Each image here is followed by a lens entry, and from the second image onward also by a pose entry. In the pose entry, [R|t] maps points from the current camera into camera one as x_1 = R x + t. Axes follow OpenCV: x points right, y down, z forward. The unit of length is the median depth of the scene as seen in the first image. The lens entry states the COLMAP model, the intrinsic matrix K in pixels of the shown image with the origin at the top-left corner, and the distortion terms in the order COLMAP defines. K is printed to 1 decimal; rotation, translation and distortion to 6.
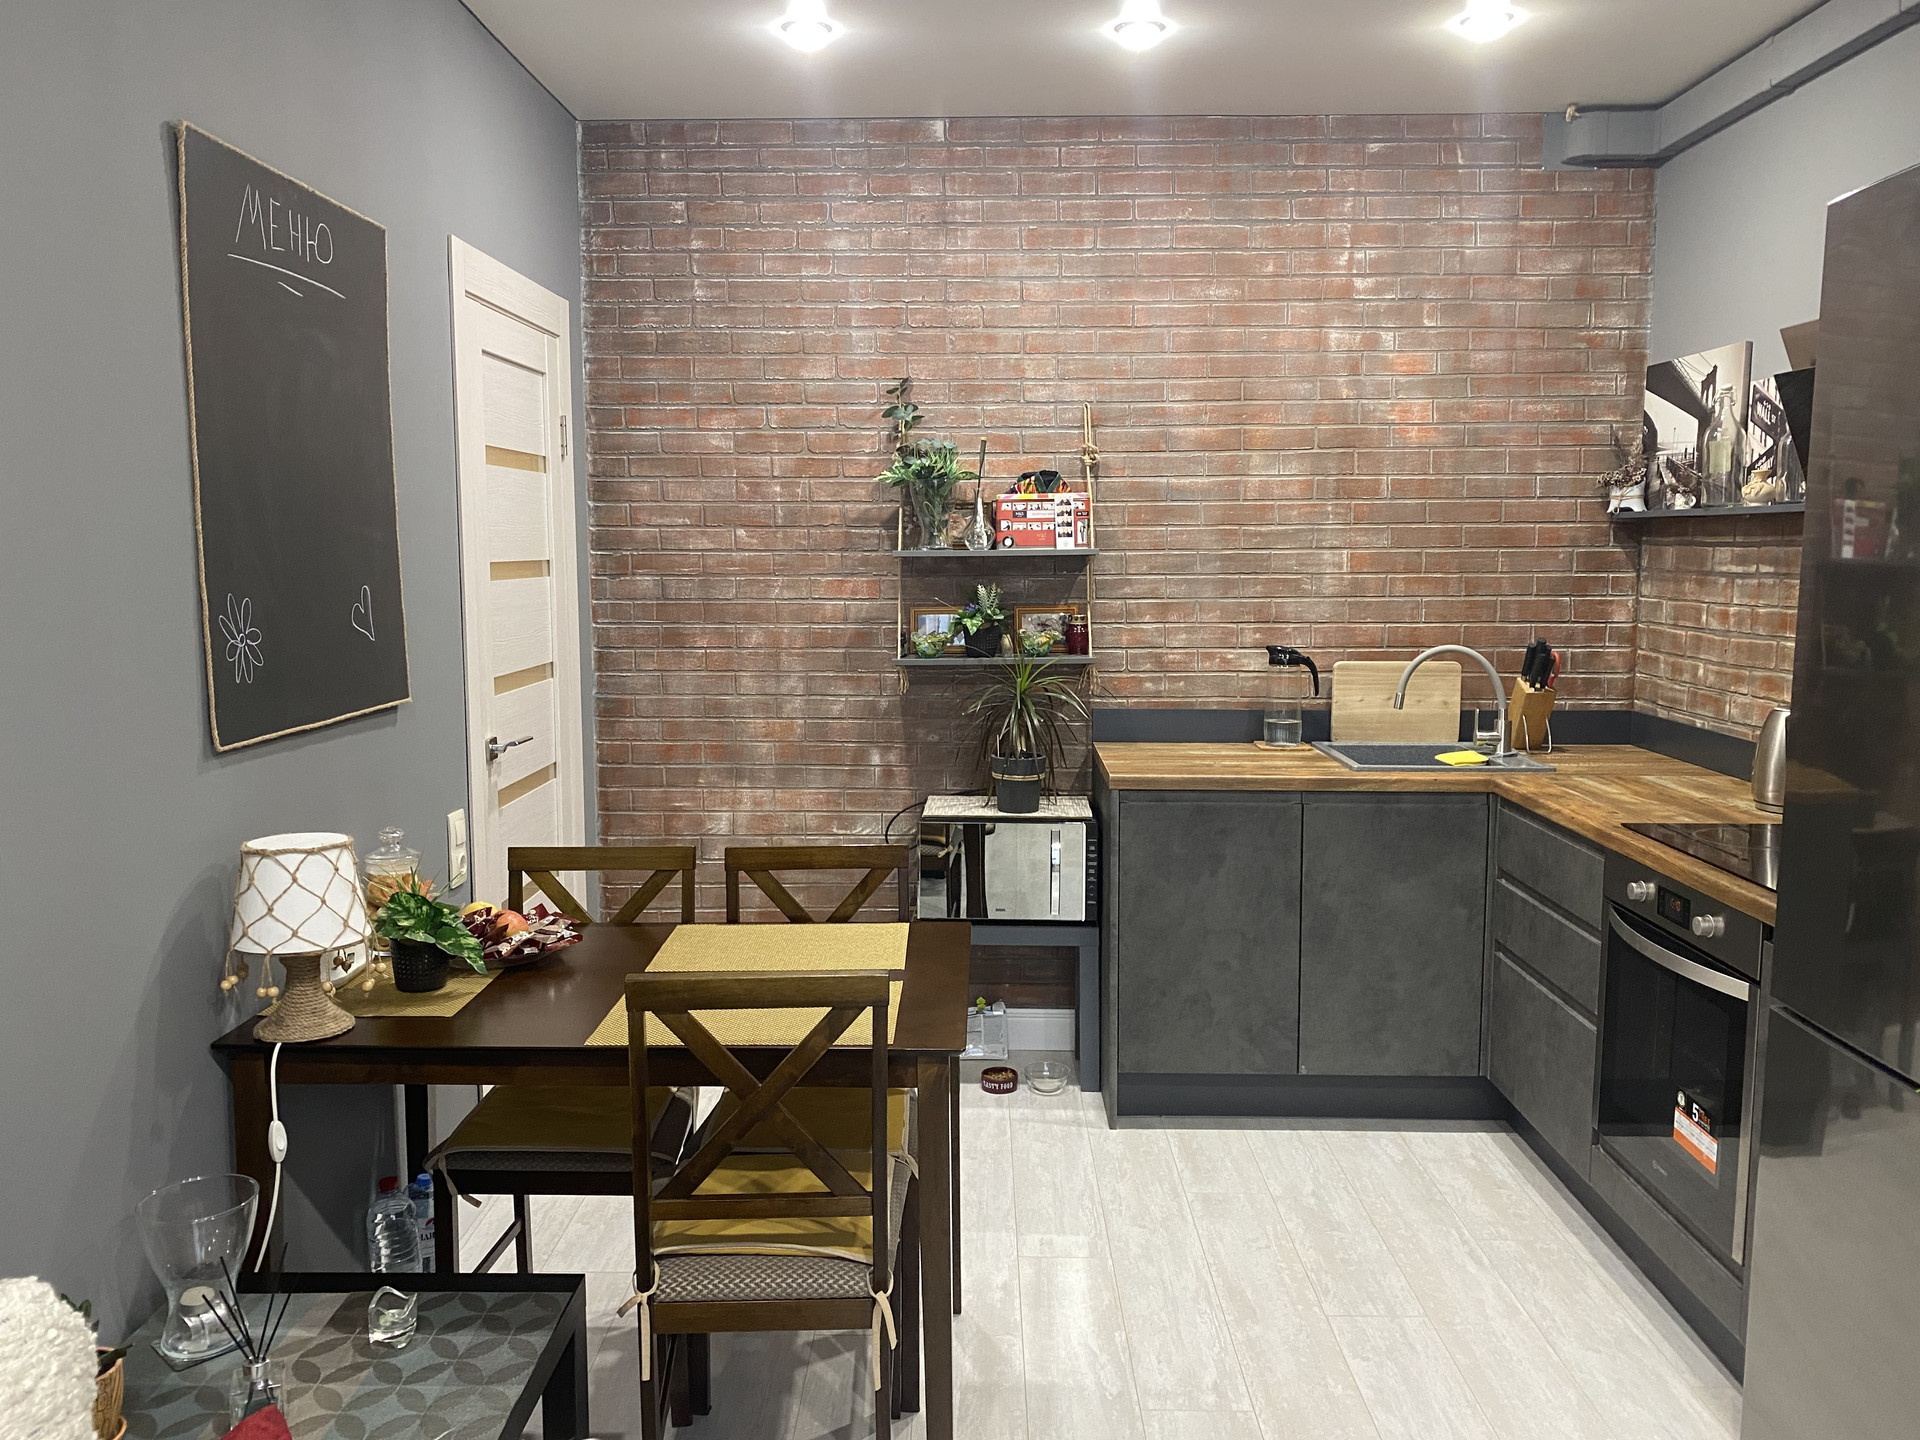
lens RADIAL K [[1469.2, 0, 948.2], [0, 1469.2, 713.9], [0, 0, 1]] dist [0.031659, -0.048233]
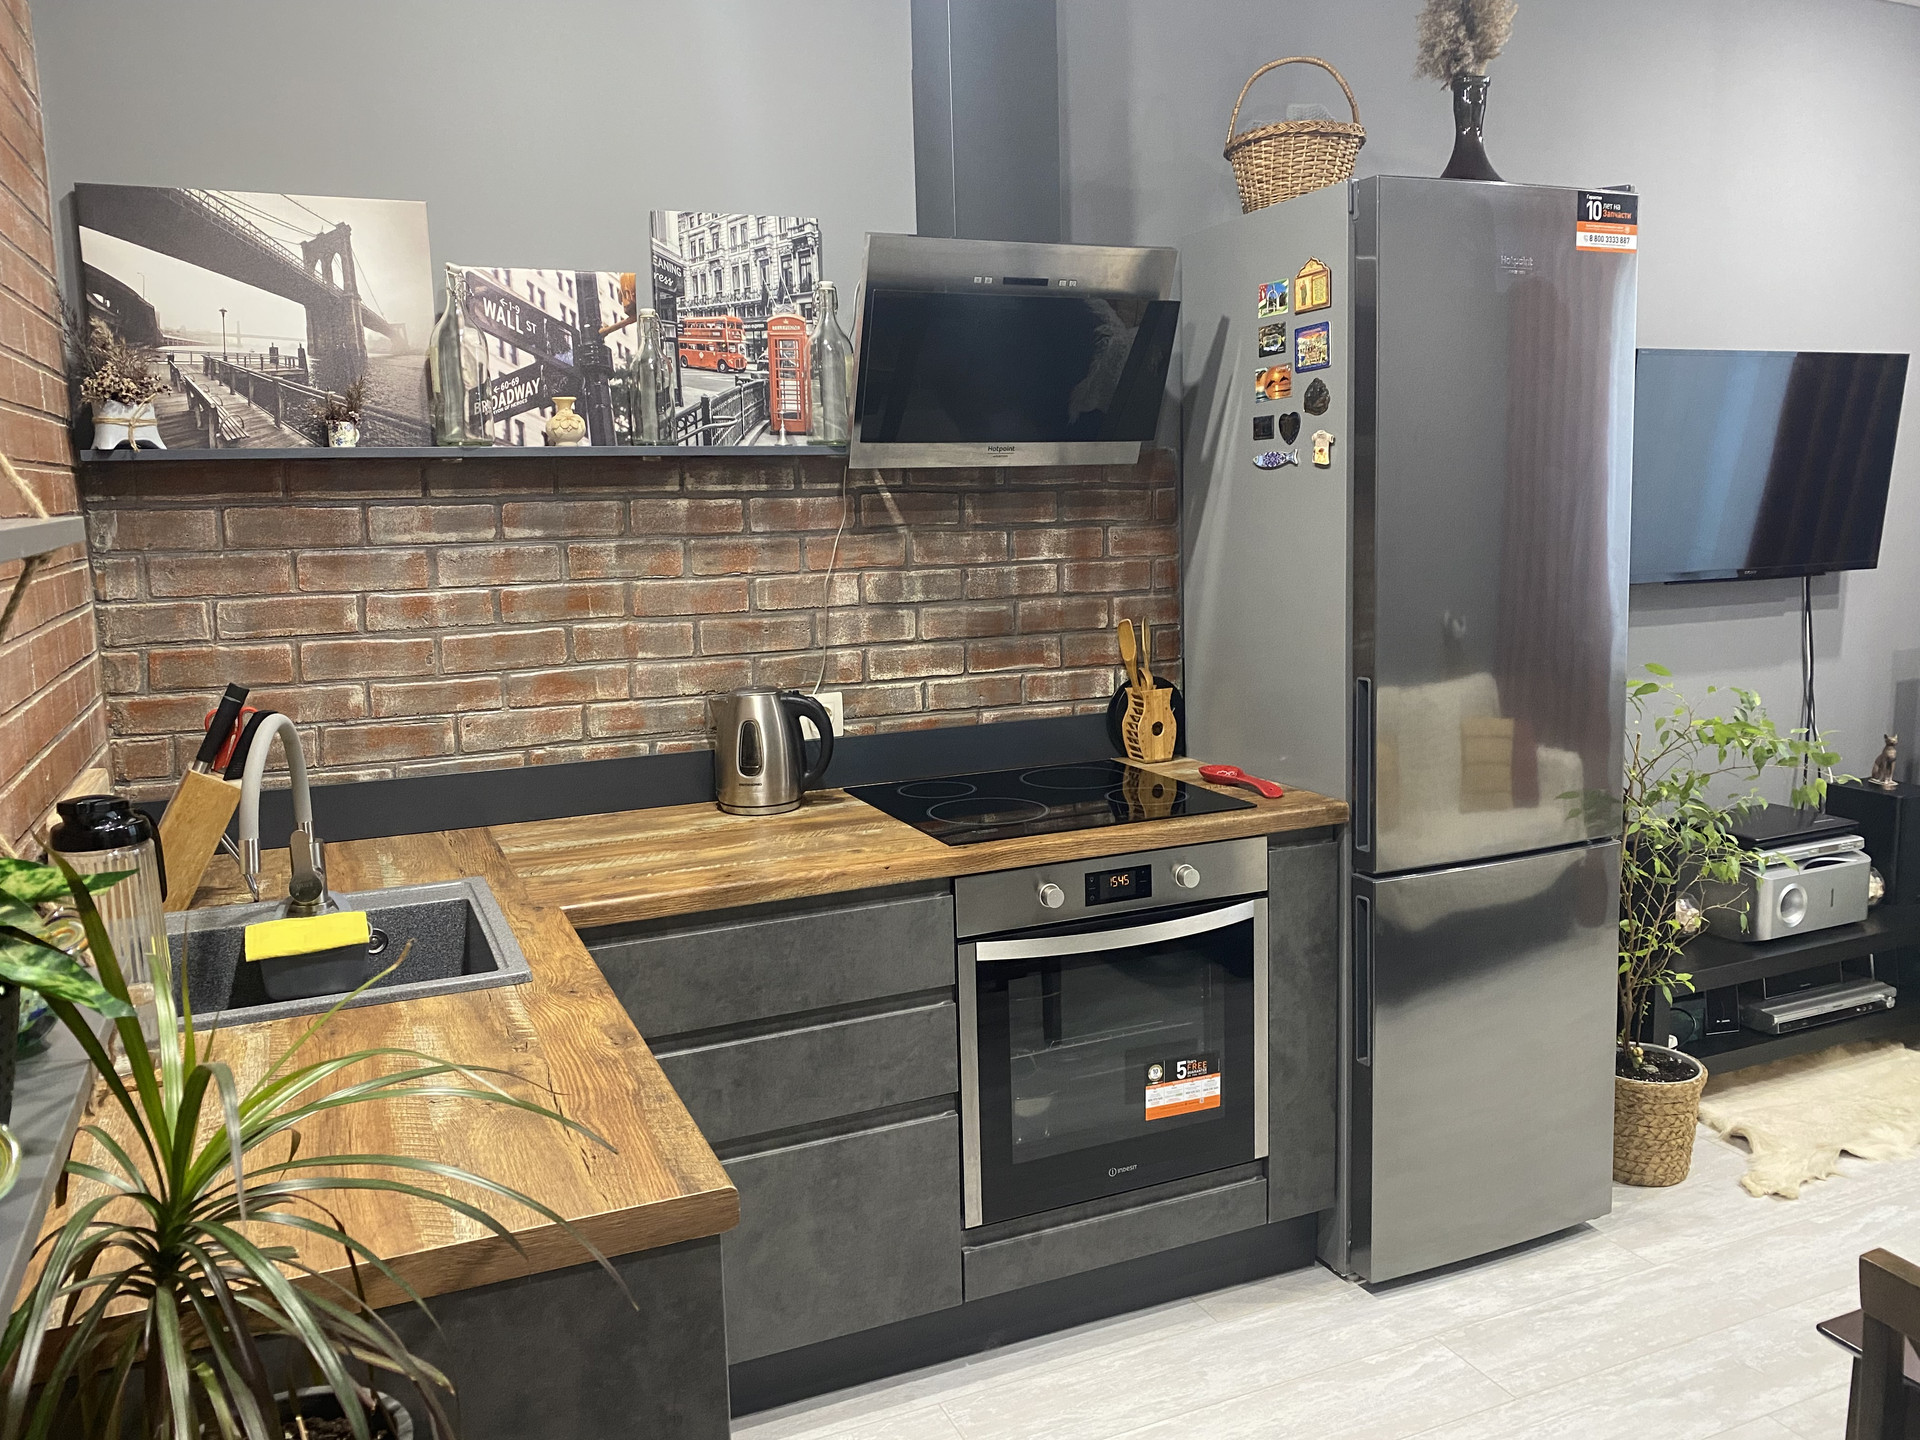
lens RADIAL K [[1469.2, 0, 941.6], [0, 1469.2, 710.0], [0, 0, 1]] dist [0.031659, -0.048233]
pose [[-0.422893, -0.125540, 0.897441, -0.179503], [0.122732, 0.973297, 0.193985, -0.113686], [-0.897830, 0.192180, -0.396193, 0.983205]]
